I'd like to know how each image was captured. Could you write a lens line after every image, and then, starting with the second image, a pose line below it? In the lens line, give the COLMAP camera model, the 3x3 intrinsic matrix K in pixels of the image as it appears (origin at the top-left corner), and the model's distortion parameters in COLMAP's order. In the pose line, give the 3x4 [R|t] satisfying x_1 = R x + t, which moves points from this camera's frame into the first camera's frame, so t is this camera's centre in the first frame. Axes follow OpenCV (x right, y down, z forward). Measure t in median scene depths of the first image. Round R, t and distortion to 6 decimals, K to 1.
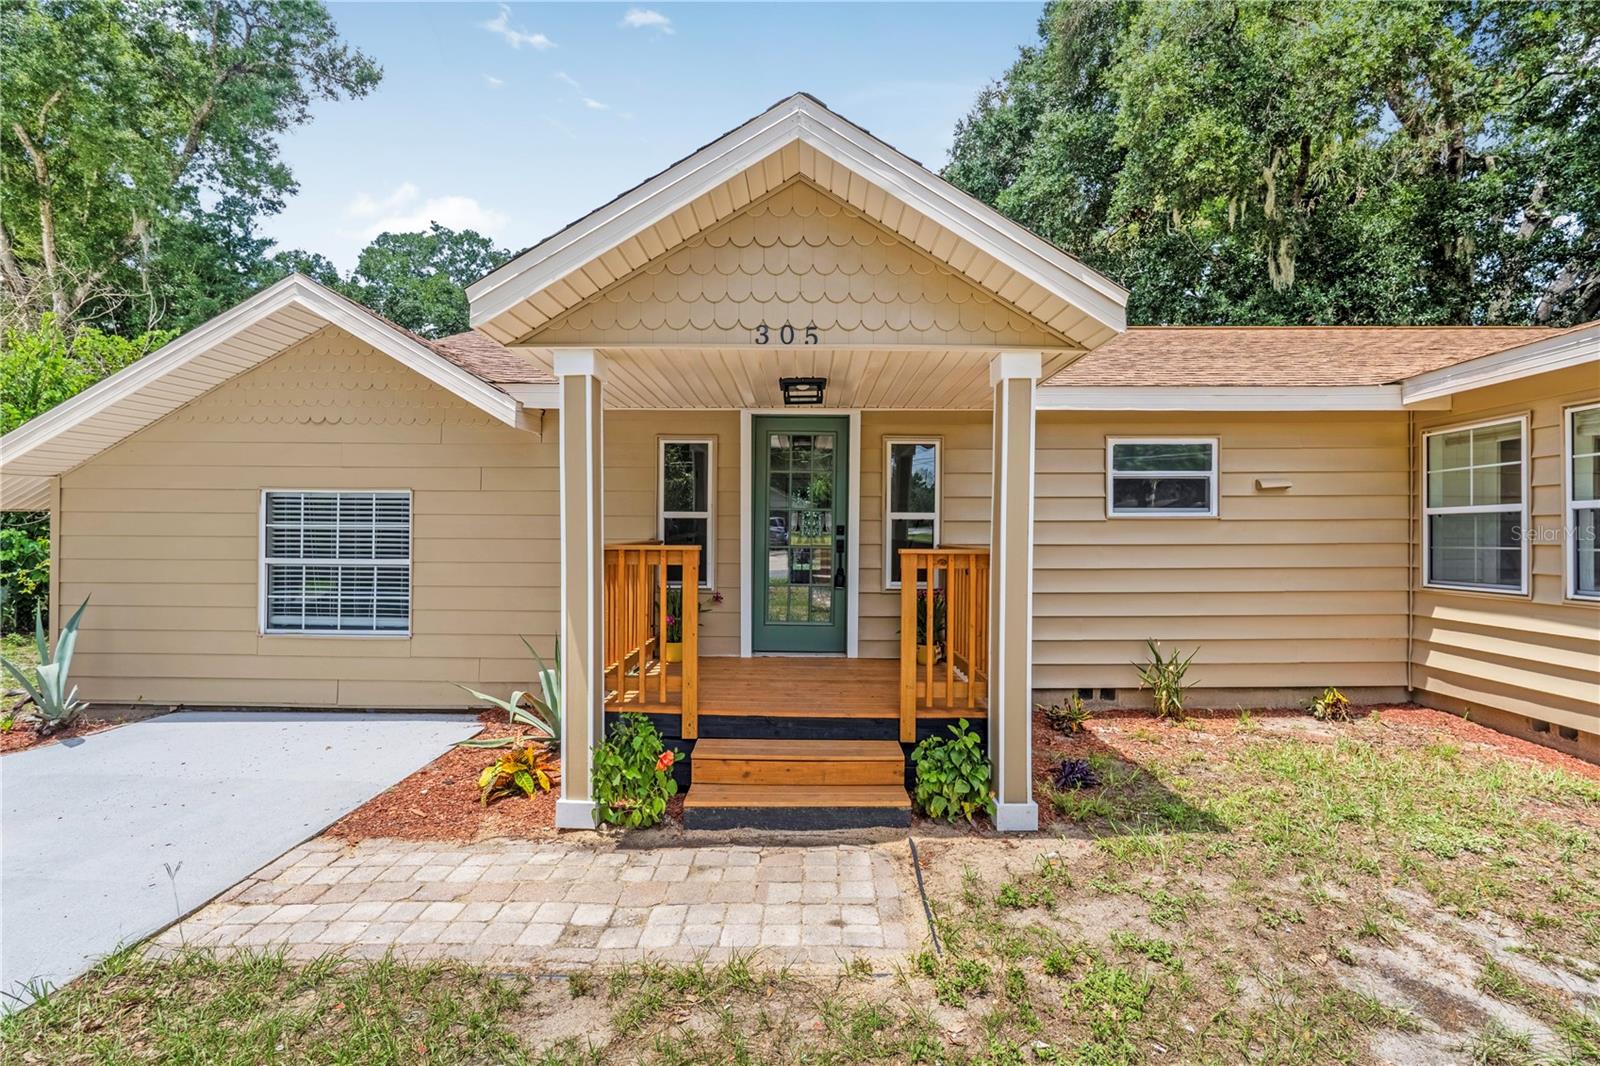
lens RADIAL K [[751.5, 0, 826.7], [0, 751.5, 525.7], [0, 0, 1]] dist [-0.005041, -0.000572]
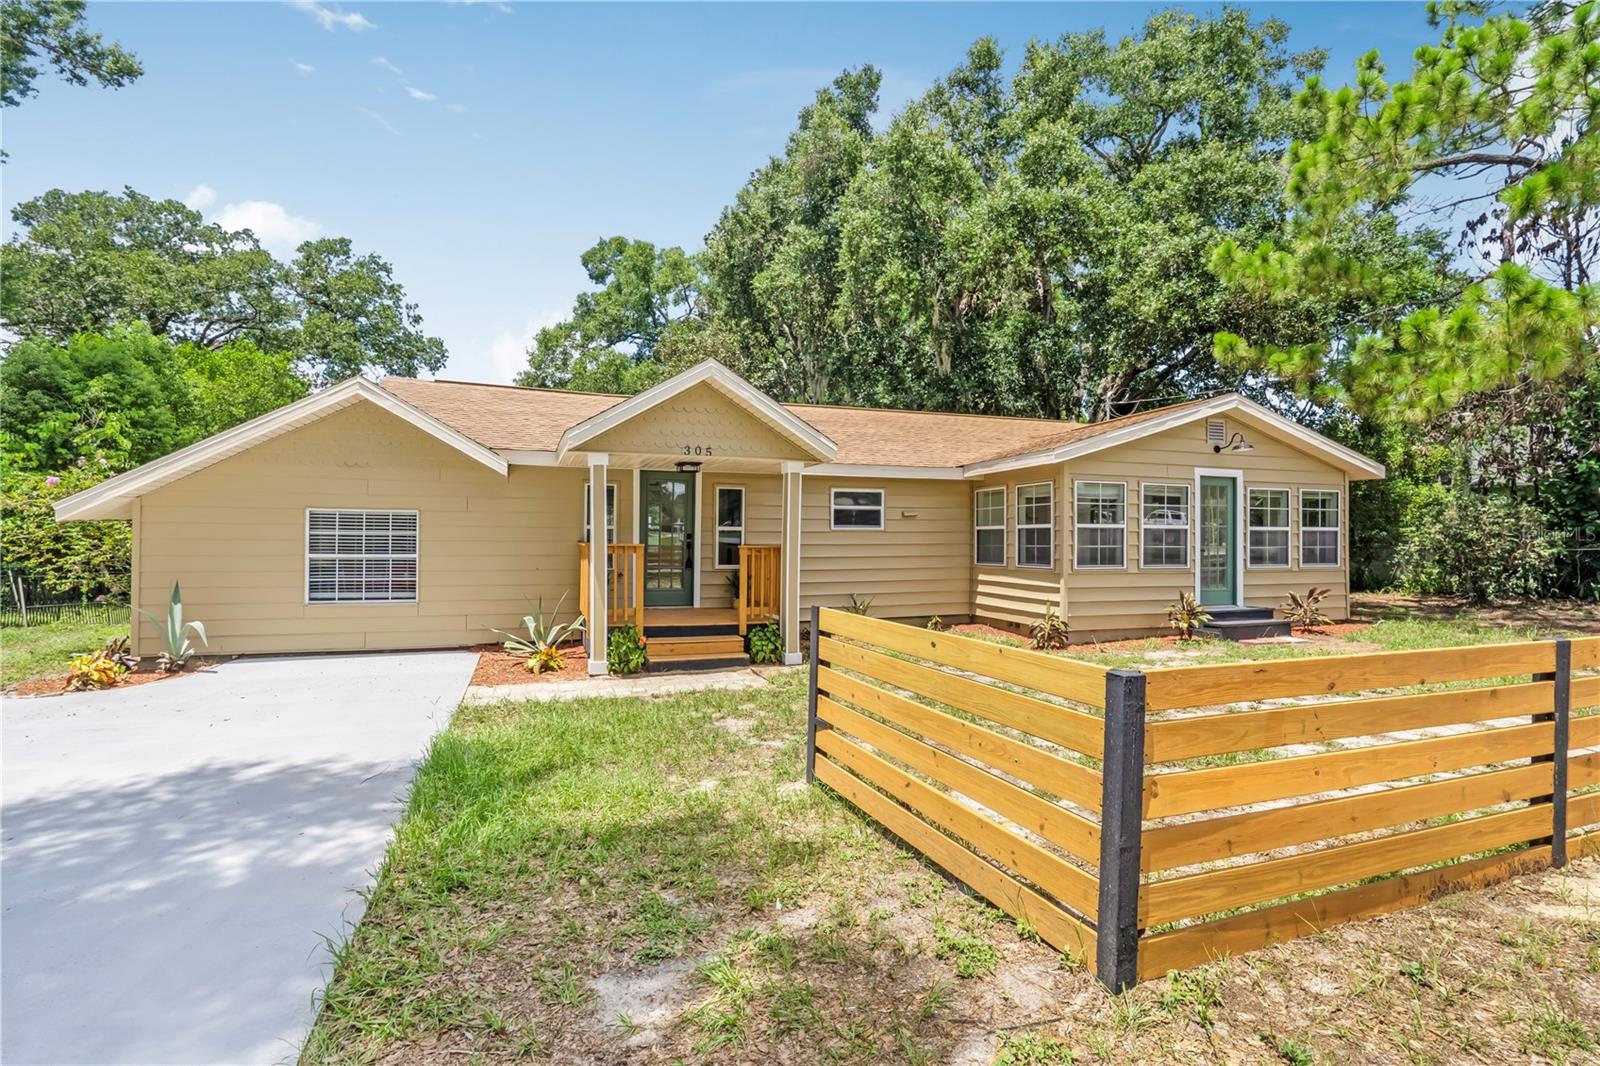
lens RADIAL K [[740.7, 0, 810.1], [0, 740.7, 520.7], [0, 0, 1]] dist [-0.004558, -0.000987]
pose [[0.947756, 0.009309, 0.318859, -0.269159], [-0.005125, 0.999889, -0.013959, -0.008561], [-0.318954, 0.011595, 0.947699, -0.745494]]
